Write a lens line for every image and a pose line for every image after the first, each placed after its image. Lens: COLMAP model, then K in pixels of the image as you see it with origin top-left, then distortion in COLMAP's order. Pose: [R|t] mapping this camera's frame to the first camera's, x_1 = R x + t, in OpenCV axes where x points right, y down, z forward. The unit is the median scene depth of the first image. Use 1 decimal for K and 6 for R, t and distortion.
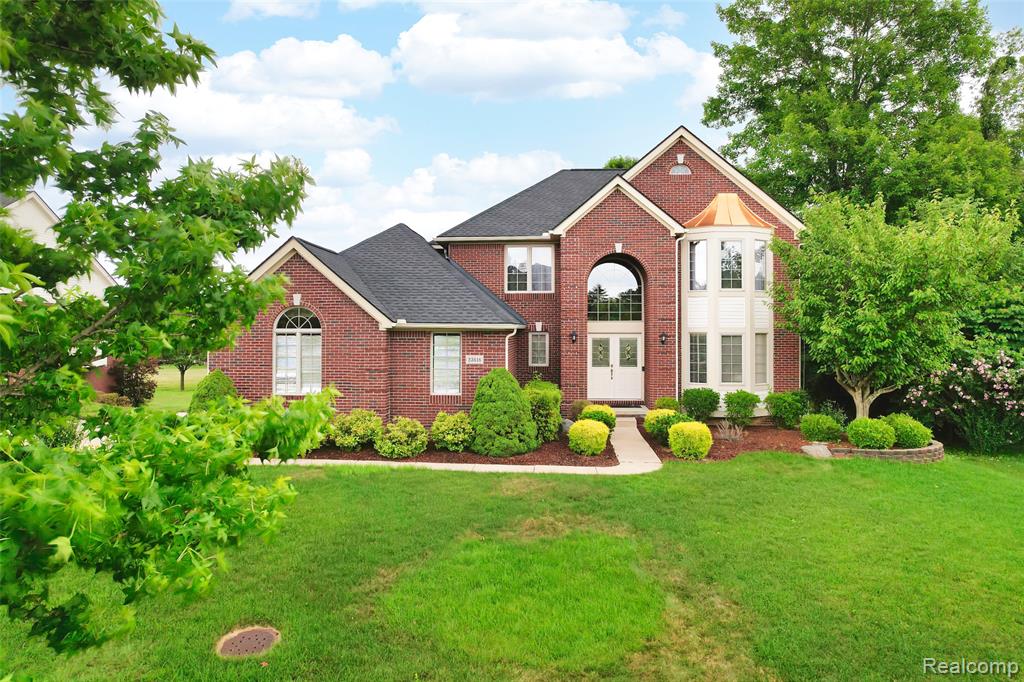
lens RADIAL K [[643.4, 0, 516.8], [0, 643.4, 340.5], [0, 0, 1]] dist [-0.031544, -0.000009]
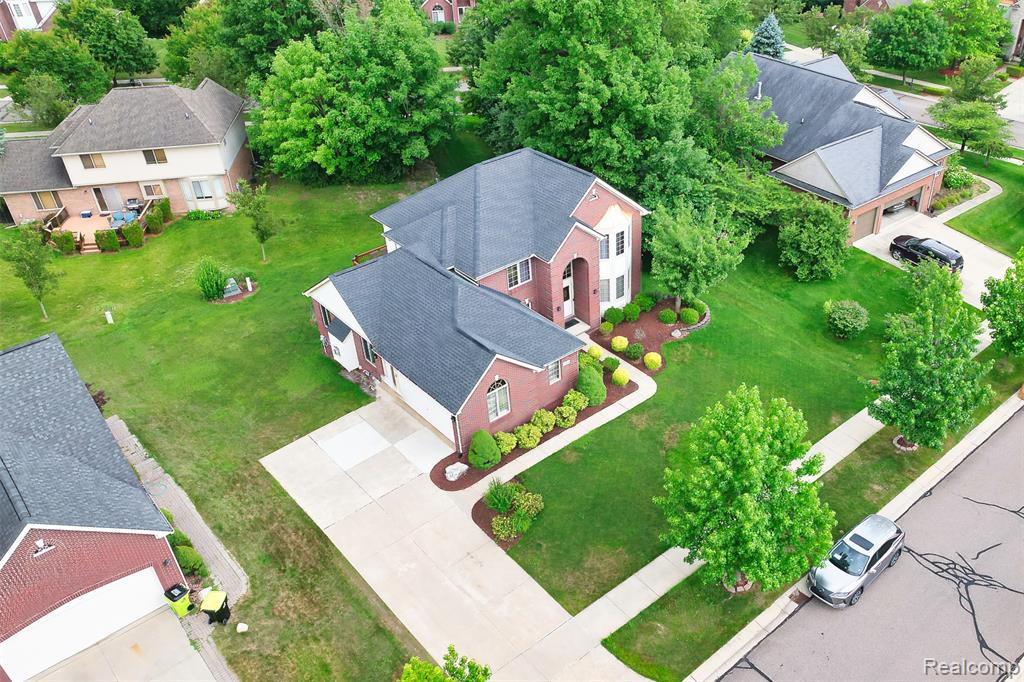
lens RADIAL K [[861.7, 0, 513.2], [0, 861.7, 341.3], [0, 0, 1]] dist [-0.021891, -0.001575]
pose [[0.746447, -0.404543, 0.528357, -1.558855], [0.082520, 0.844135, 0.529741, -1.439437], [-0.660308, -0.351824, 0.663485, -0.640740]]
